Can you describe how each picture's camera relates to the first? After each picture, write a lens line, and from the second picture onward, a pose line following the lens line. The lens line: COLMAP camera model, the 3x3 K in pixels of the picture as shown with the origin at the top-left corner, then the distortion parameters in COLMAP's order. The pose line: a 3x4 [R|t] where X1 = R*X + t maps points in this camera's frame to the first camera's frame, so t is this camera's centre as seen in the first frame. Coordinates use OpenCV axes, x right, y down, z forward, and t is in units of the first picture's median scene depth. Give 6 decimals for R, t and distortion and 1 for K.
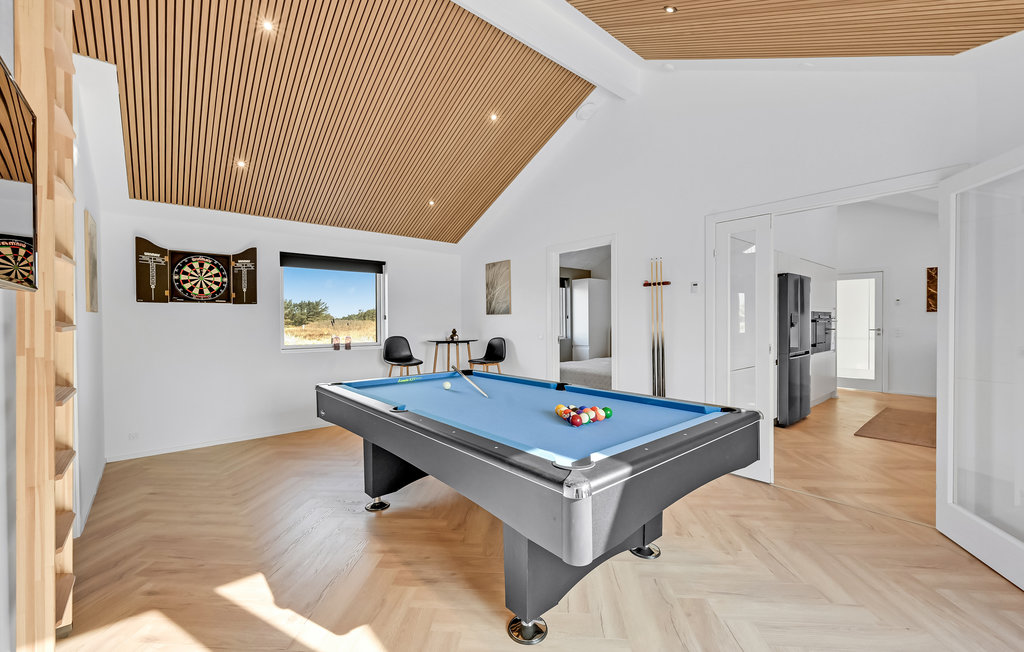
lens RADIAL K [[407.7, 0, 510.2], [0, 407.7, 315.3], [0, 0, 1]] dist [-0.000110, 0.000055]
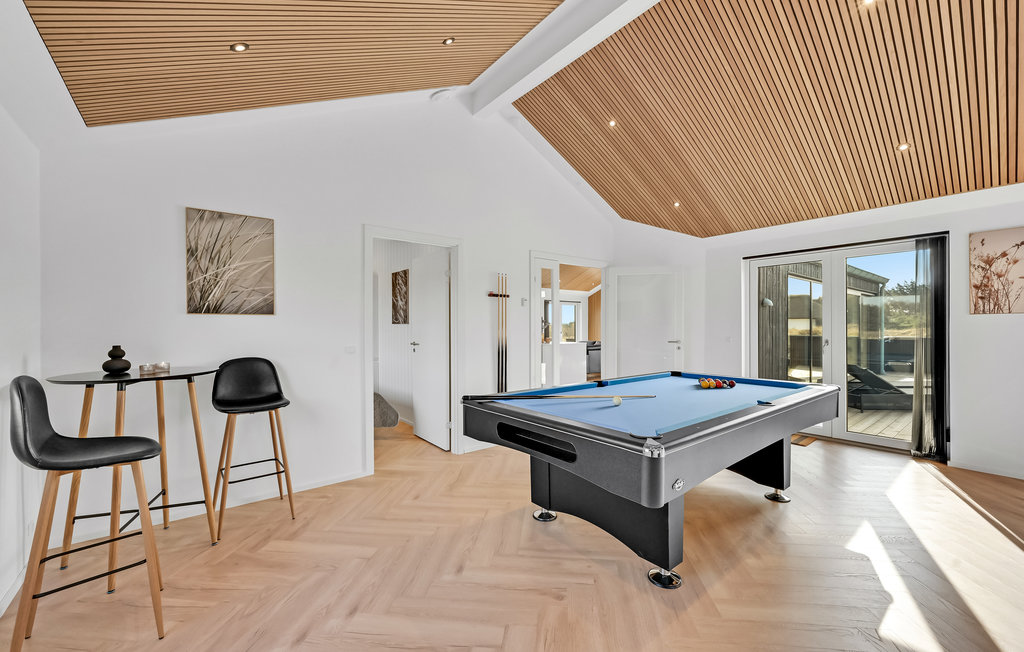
lens RADIAL K [[407.7, 0, 510.2], [0, 407.7, 315.3], [0, 0, 1]] dist [-0.000110, 0.000055]
pose [[0.033137, 0.033842, 0.998878, -0.554222], [-0.013342, 0.999352, -0.033416, 0.012047], [-0.999362, -0.012220, 0.033567, 0.647254]]
